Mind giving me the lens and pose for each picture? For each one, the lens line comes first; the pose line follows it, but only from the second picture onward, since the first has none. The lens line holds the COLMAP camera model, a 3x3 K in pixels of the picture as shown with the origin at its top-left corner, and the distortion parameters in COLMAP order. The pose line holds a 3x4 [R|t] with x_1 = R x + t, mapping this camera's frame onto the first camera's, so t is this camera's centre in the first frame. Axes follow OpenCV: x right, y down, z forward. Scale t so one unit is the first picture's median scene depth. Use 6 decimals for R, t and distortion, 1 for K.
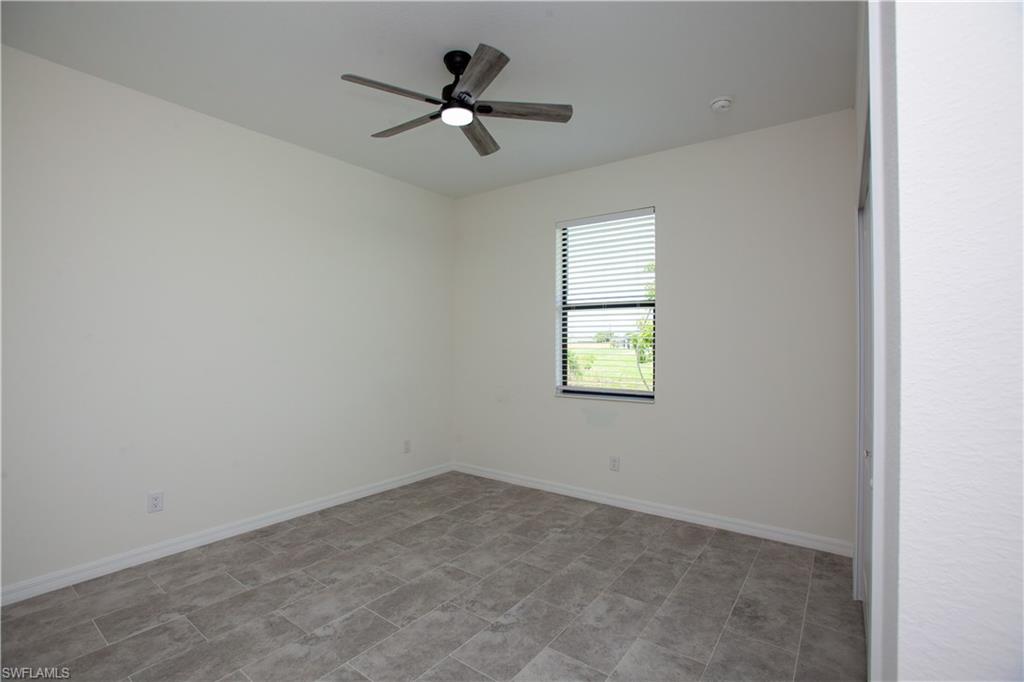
lens RADIAL K [[463.6, 0, 503.9], [0, 463.6, 338.7], [0, 0, 1]] dist [-0.074426, 0.025351]
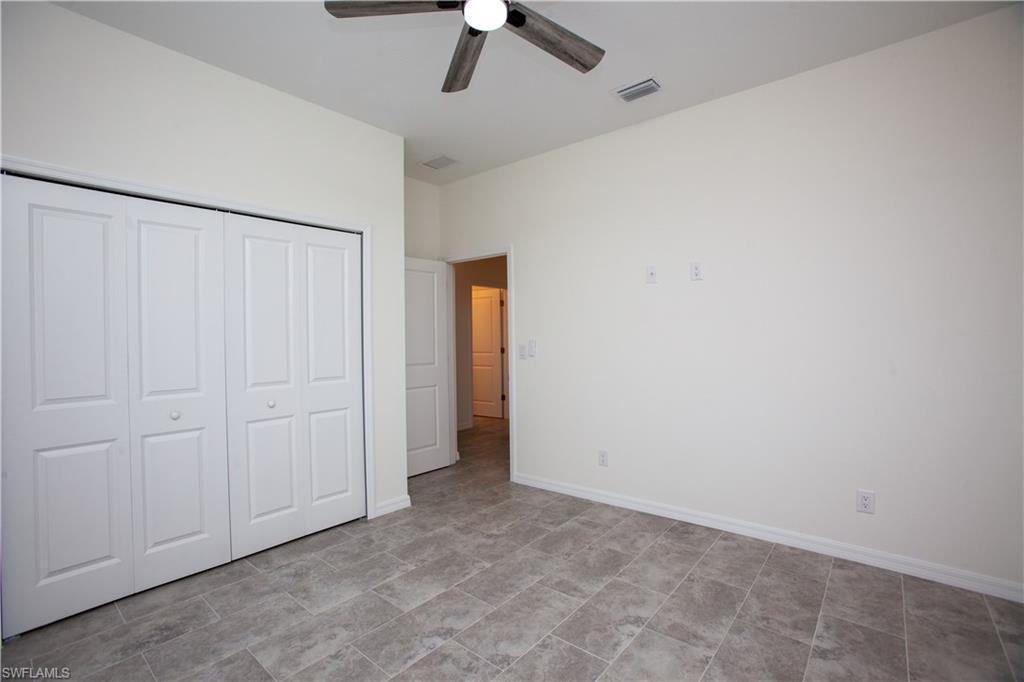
lens RADIAL K [[463.6, 0, 503.9], [0, 463.6, 338.7], [0, 0, 1]] dist [-0.074426, 0.025351]
pose [[-0.998287, 0.006419, 0.058160, -0.160349], [0.006447, 0.999979, 0.000296, 0.029073], [-0.058157, 0.000671, -0.998307, 1.619585]]
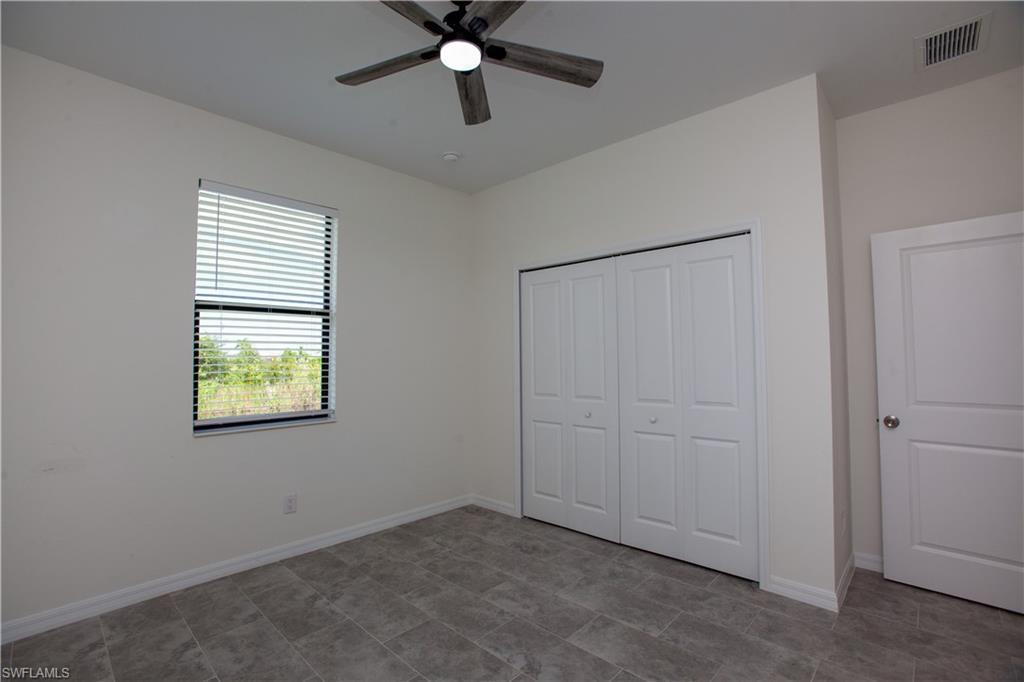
lens RADIAL K [[463.6, 0, 503.9], [0, 463.6, 338.7], [0, 0, 1]] dist [-0.074426, 0.025351]
pose [[0.121366, 0.035209, 0.991983, -0.781856], [0.002879, 0.999354, -0.035823, 0.013716], [-0.992604, 0.007204, 0.121186, 0.795796]]
